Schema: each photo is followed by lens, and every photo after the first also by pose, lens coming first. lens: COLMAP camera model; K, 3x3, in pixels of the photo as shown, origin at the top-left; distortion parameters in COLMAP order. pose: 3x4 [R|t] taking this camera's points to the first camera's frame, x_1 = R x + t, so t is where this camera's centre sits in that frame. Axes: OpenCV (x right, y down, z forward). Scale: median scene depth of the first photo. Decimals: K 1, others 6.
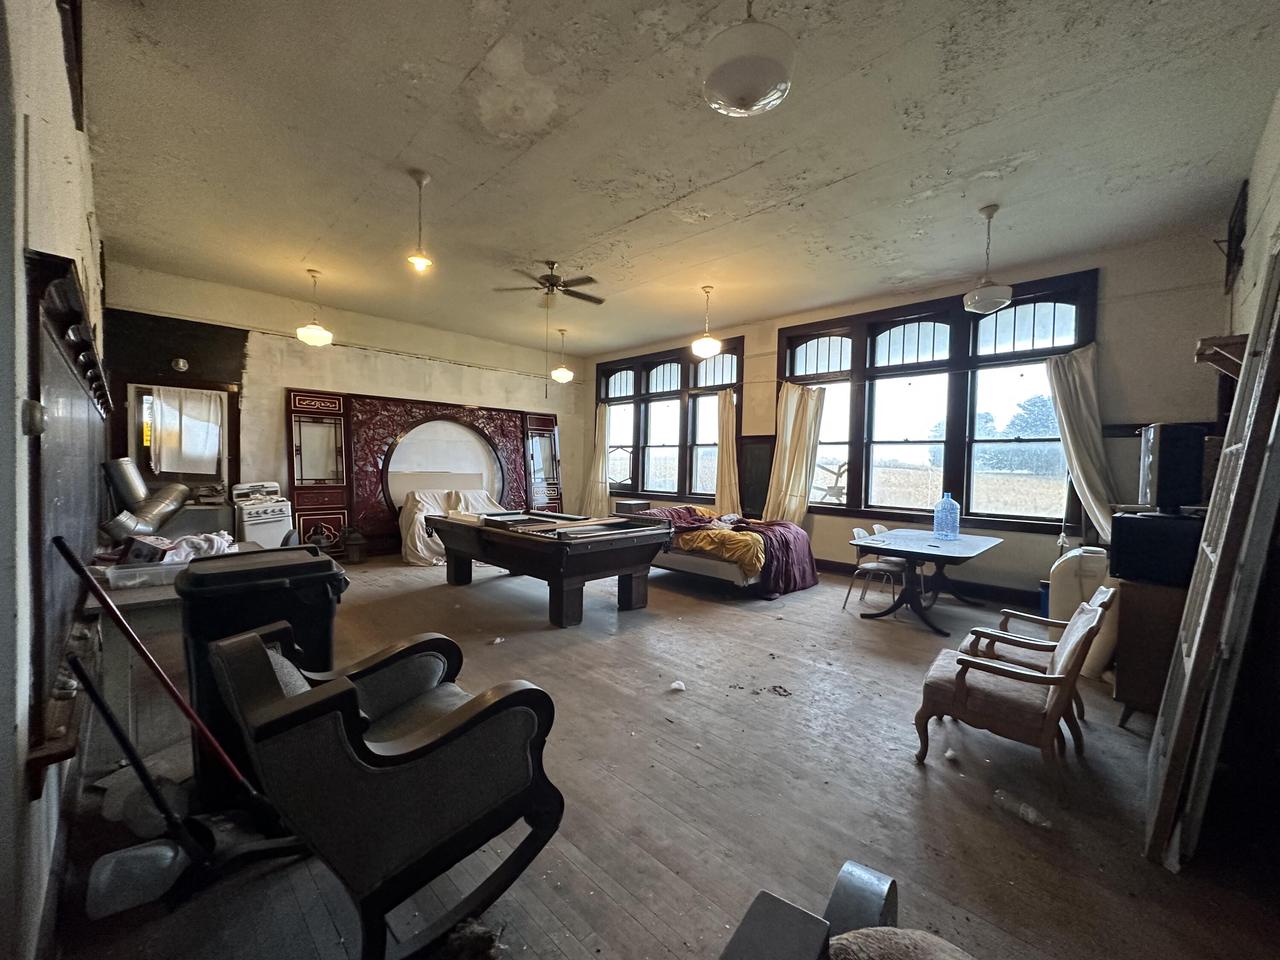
lens RADIAL K [[515.8, 0, 640.0], [0, 515.8, 480.0], [0, 0, 1]] dist [0.000221, 0.000018]
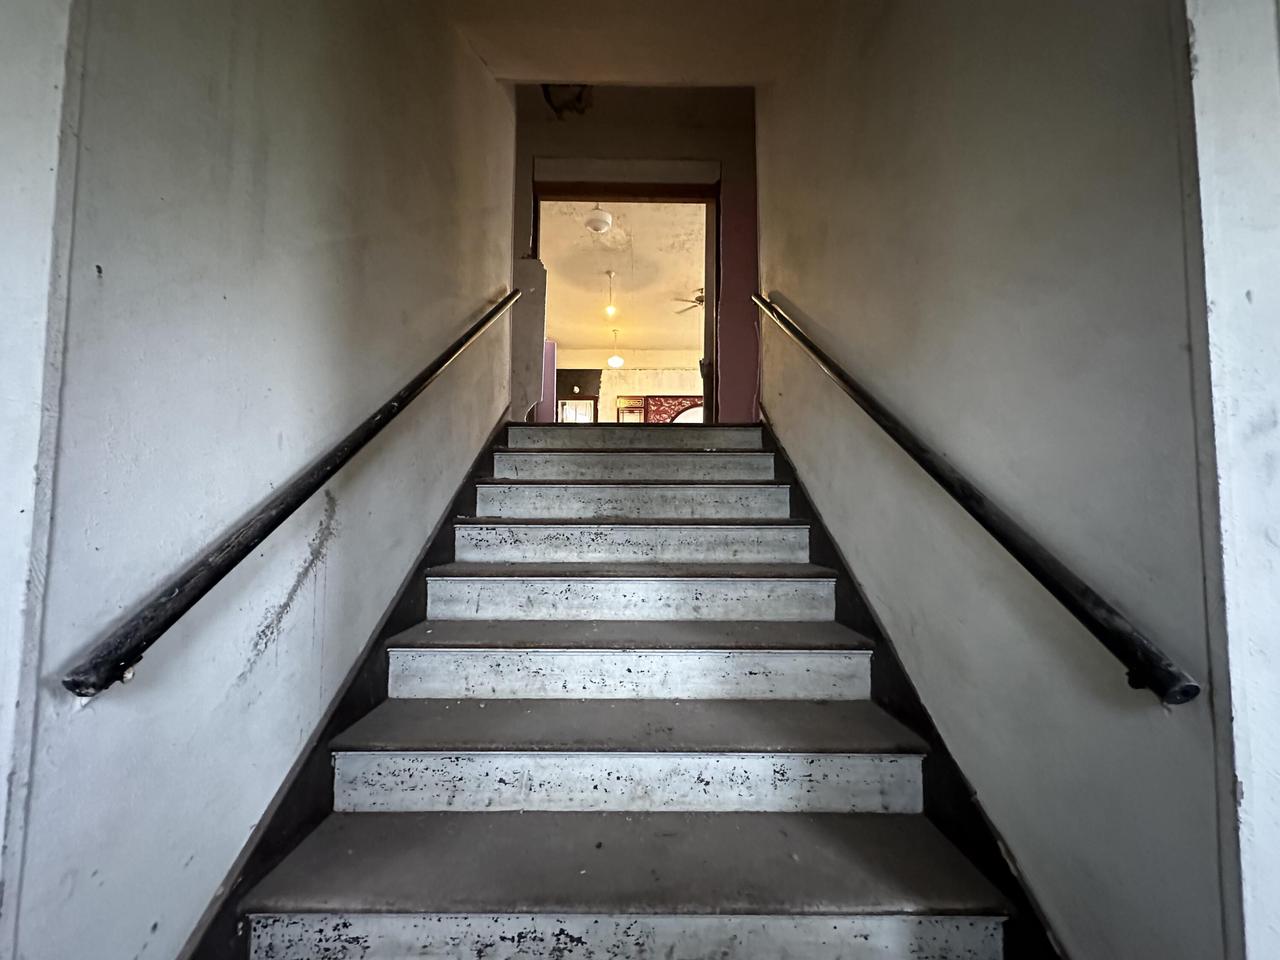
lens RADIAL K [[515.8, 0, 640.0], [0, 515.8, 480.0], [0, 0, 1]] dist [0.000221, 0.000018]
pose [[0.711515, -0.054813, -0.700529, 0.746302], [-0.007958, 0.996260, -0.086035, 0.319426], [0.702626, 0.066790, 0.708418, -0.288697]]
